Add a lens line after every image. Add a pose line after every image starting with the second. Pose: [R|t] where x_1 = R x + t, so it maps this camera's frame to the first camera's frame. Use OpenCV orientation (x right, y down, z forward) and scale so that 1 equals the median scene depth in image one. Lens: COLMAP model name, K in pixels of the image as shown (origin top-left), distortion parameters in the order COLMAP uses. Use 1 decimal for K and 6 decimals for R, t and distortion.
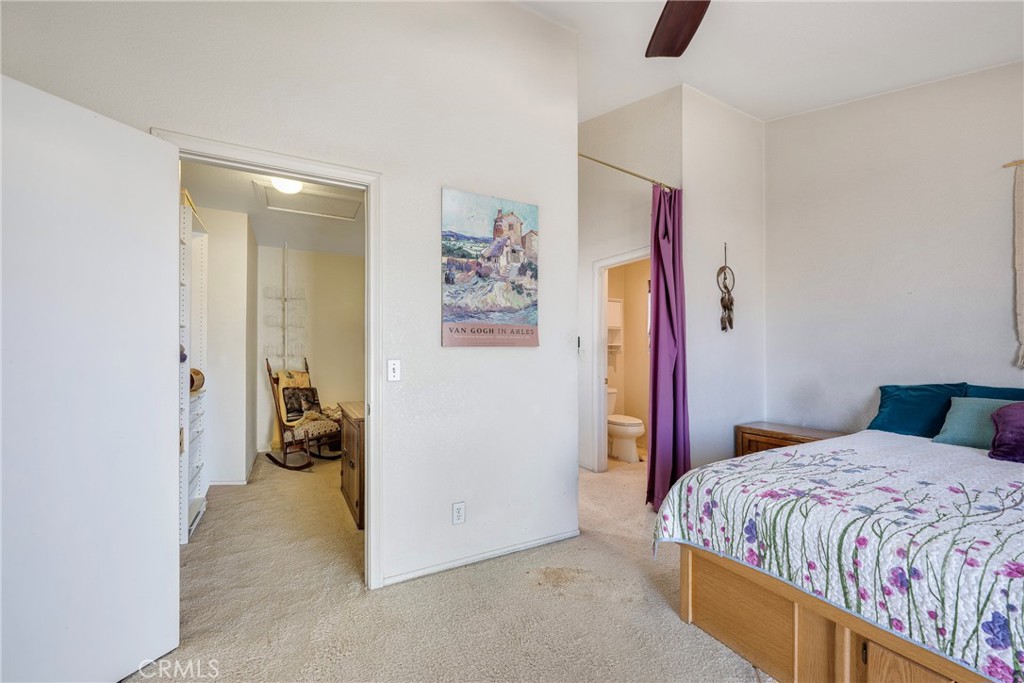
lens RADIAL K [[411.2, 0, 506.5], [0, 411.2, 346.3], [0, 0, 1]] dist [0.002478, -0.000447]
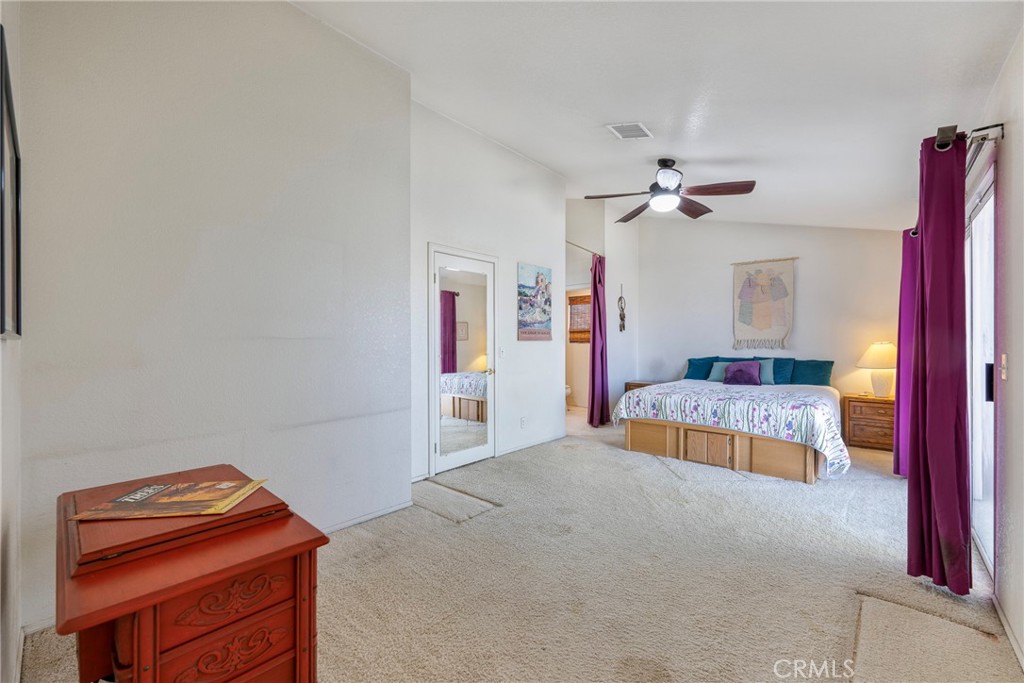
lens RADIAL K [[411.2, 0, 513.3], [0, 411.2, 341.4], [0, 0, 1]] dist [0.002478, -0.000447]
pose [[0.941259, -0.001174, 0.337684, -0.808034], [-0.002037, 0.999956, 0.009156, -0.013498], [-0.337680, -0.009306, 0.941215, -0.847928]]
